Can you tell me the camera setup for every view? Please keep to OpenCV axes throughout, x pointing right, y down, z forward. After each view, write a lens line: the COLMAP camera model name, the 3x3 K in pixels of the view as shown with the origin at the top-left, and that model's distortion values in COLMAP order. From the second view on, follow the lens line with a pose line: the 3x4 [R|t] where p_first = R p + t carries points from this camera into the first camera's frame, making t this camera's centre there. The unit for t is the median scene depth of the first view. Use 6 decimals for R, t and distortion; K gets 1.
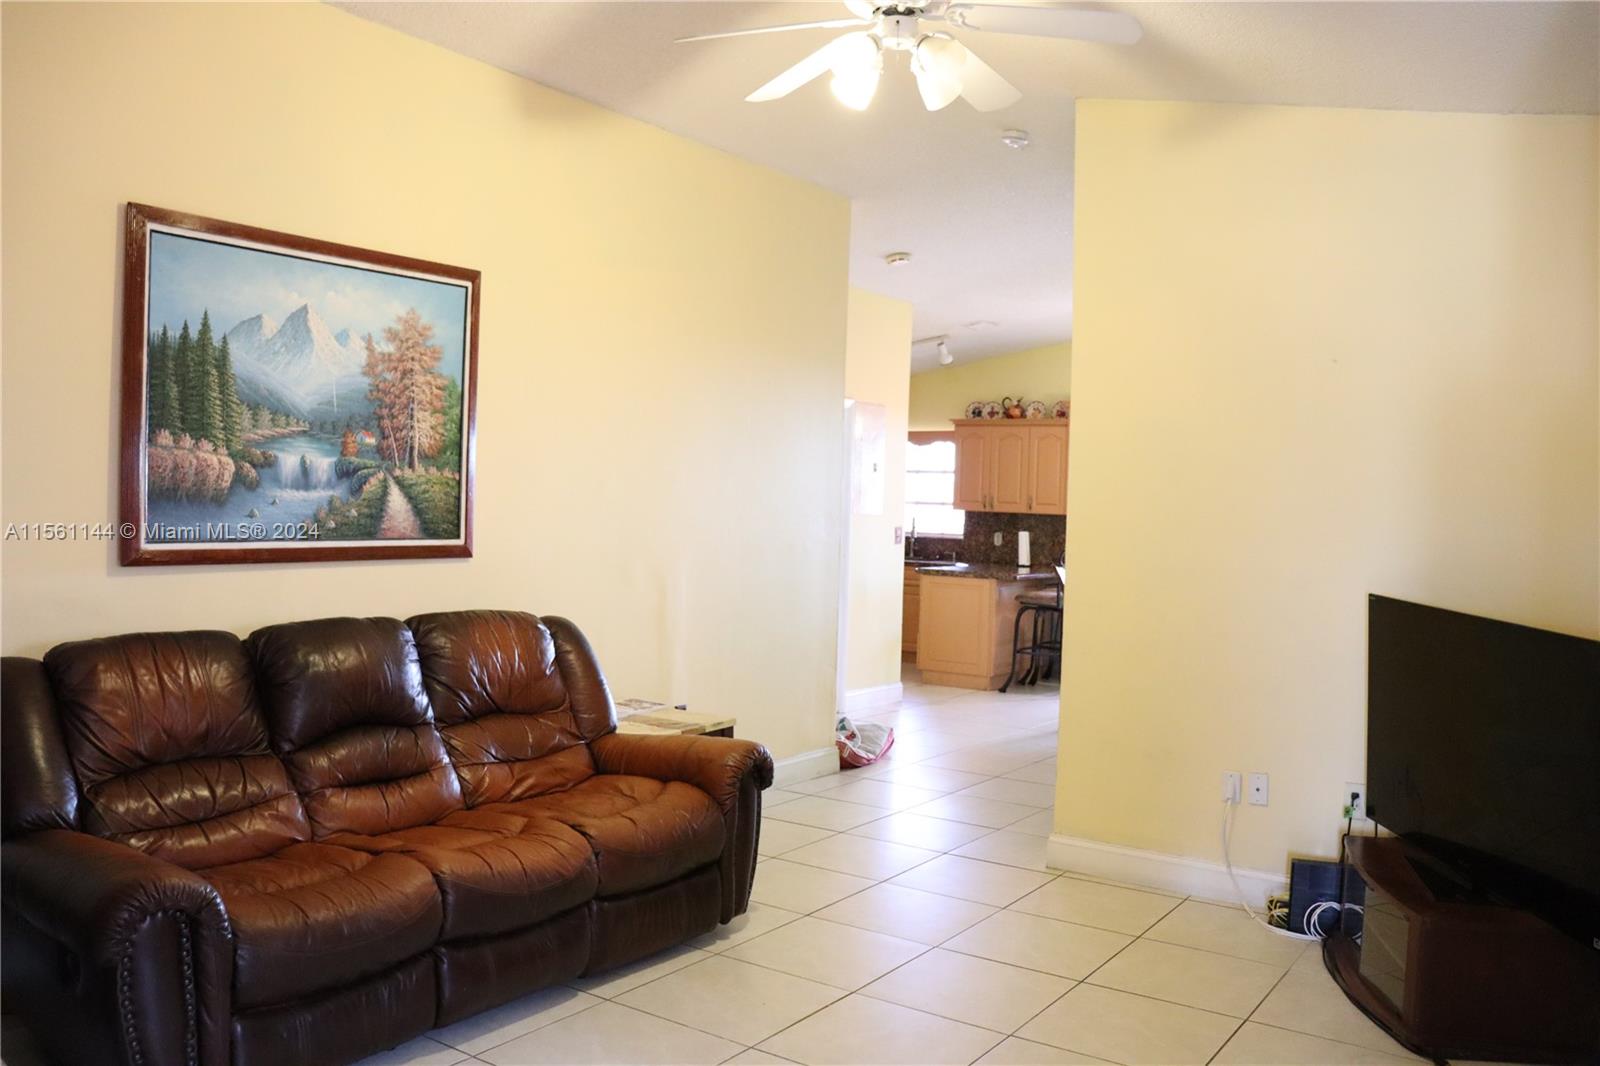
lens RADIAL K [[1301.4, 0, 800.1], [0, 1301.4, 533.4], [0, 0, 1]] dist [-0.140417, 0.066292]
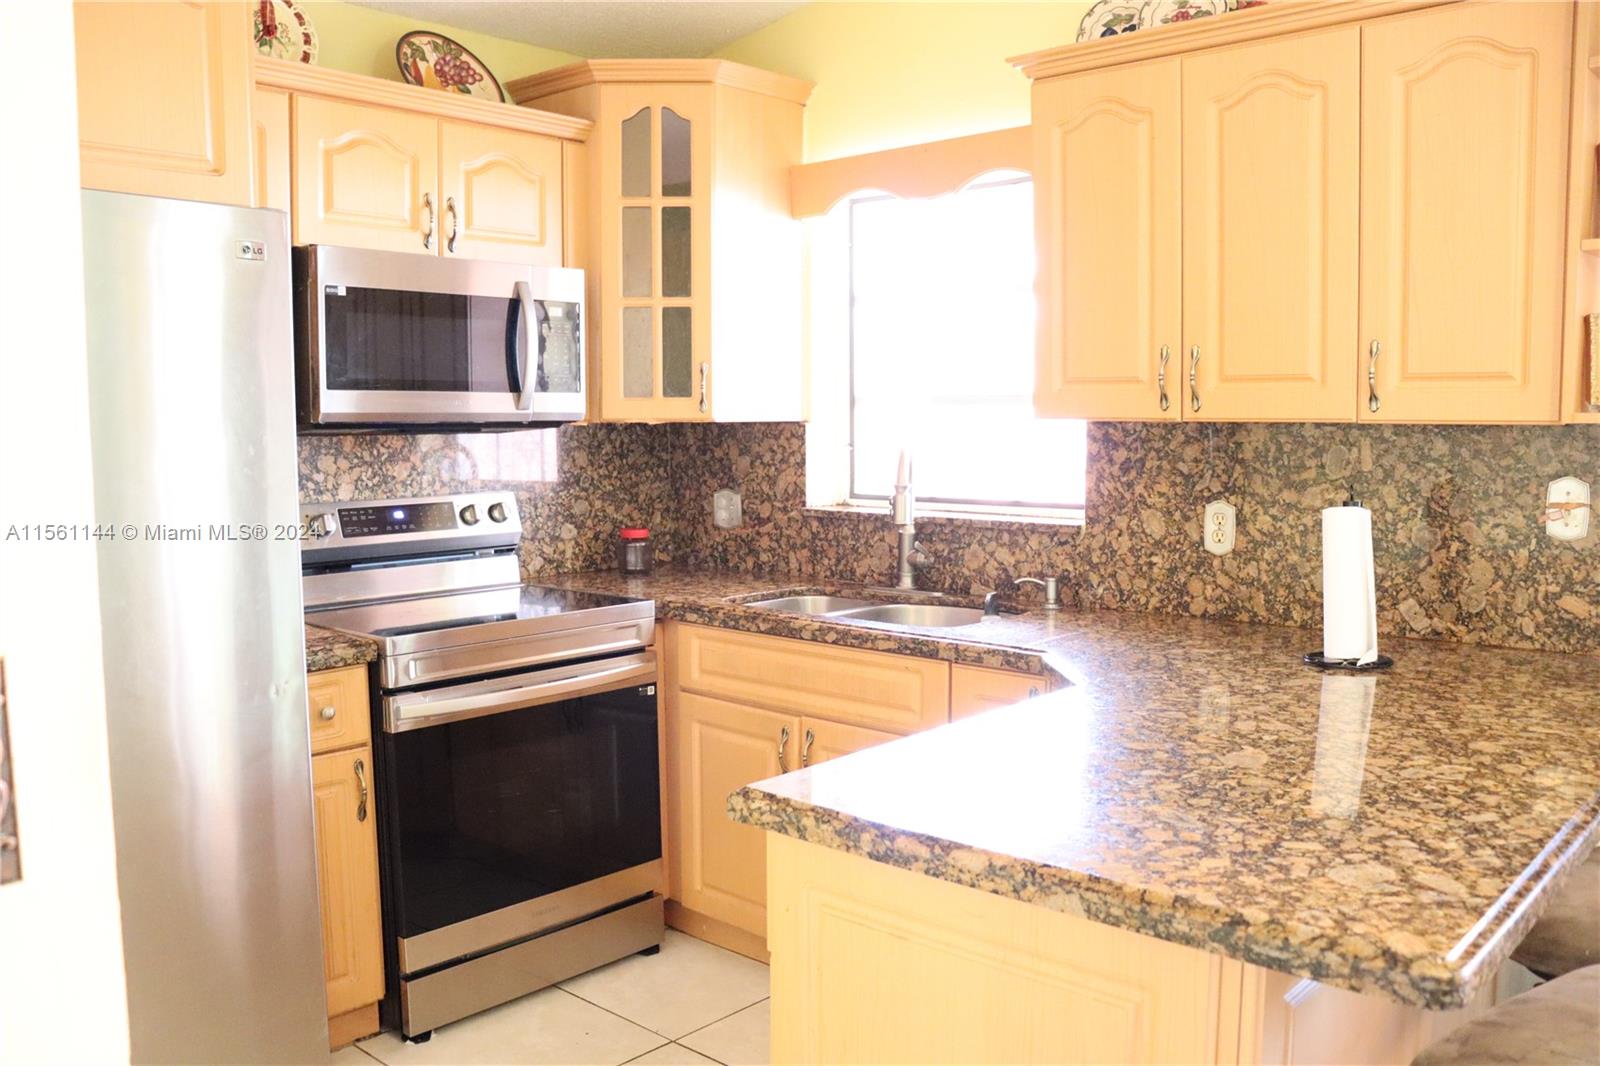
lens RADIAL K [[1301.4, 0, 791.2], [0, 1301.4, 534.6], [0, 0, 1]] dist [-0.140417, 0.066292]
pose [[0.989474, -0.018777, -0.143485, 0.105887], [0.026896, 0.998132, 0.054856, -0.010354], [0.142187, -0.058137, 0.988131, 0.742283]]
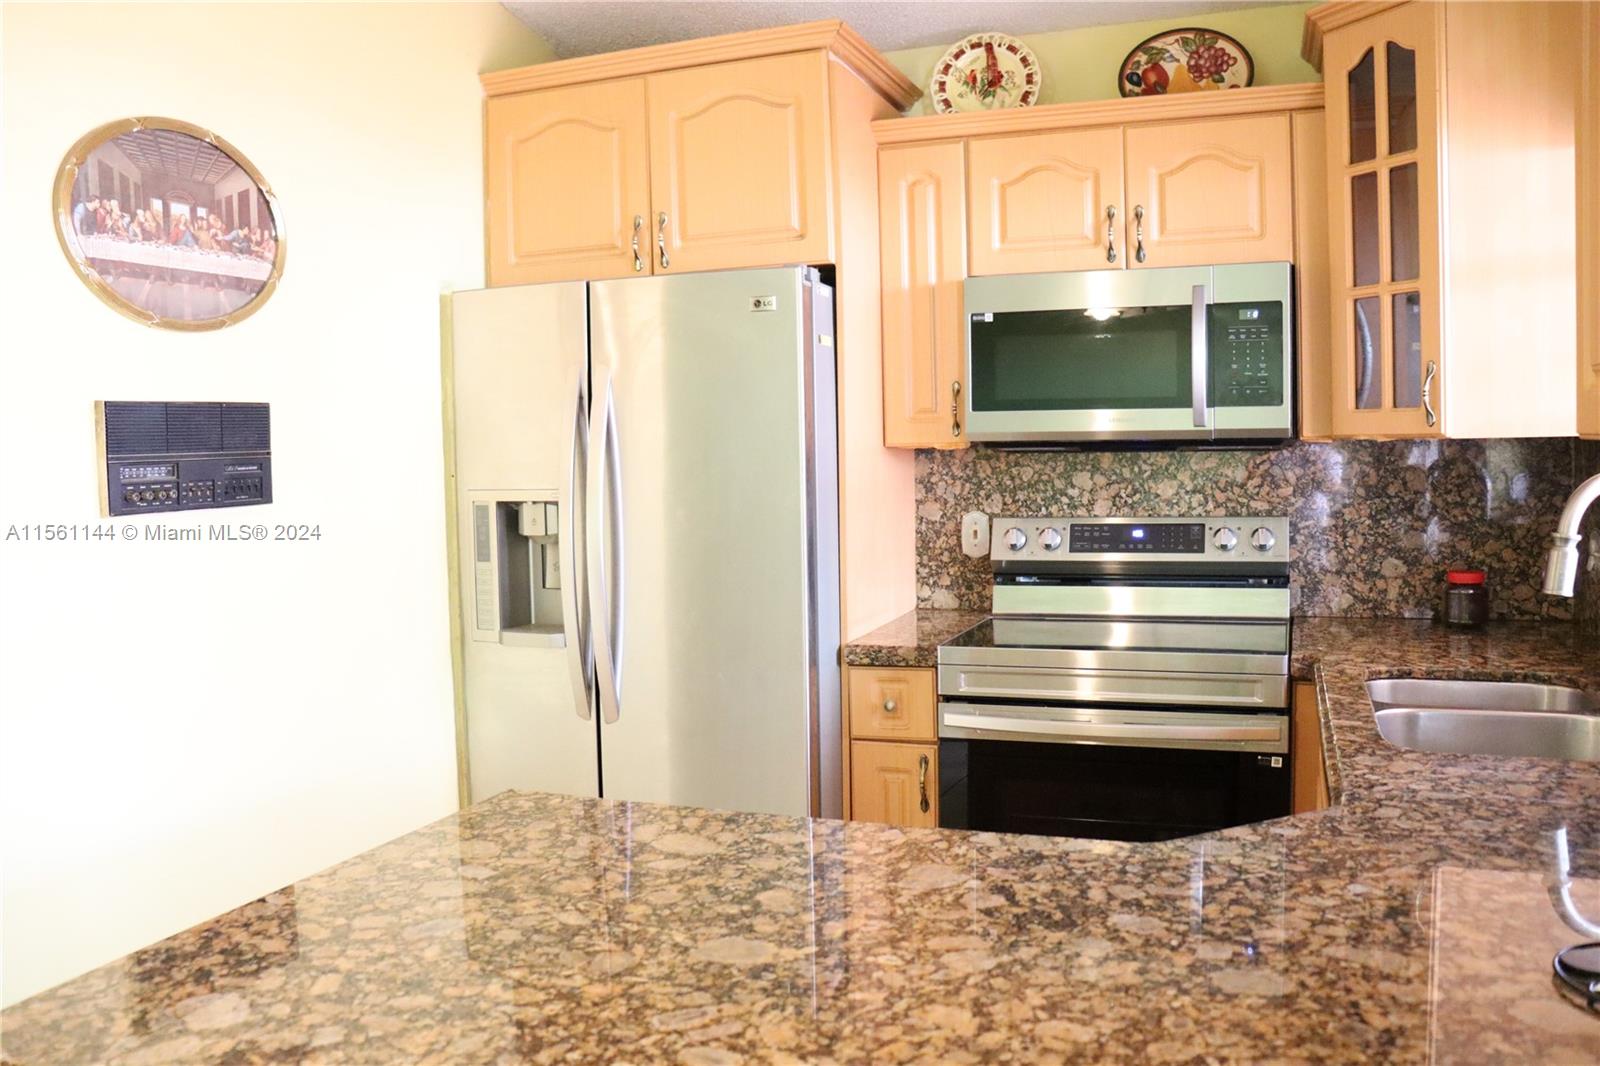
lens RADIAL K [[1301.4, 0, 790.1], [0, 1301.4, 528.0], [0, 0, 1]] dist [-0.140417, 0.066292]
pose [[0.232443, 0.031245, -0.972108, 0.297358], [-0.000035, 0.999484, 0.032116, -0.012308], [0.972610, -0.007431, 0.232324, 0.938747]]
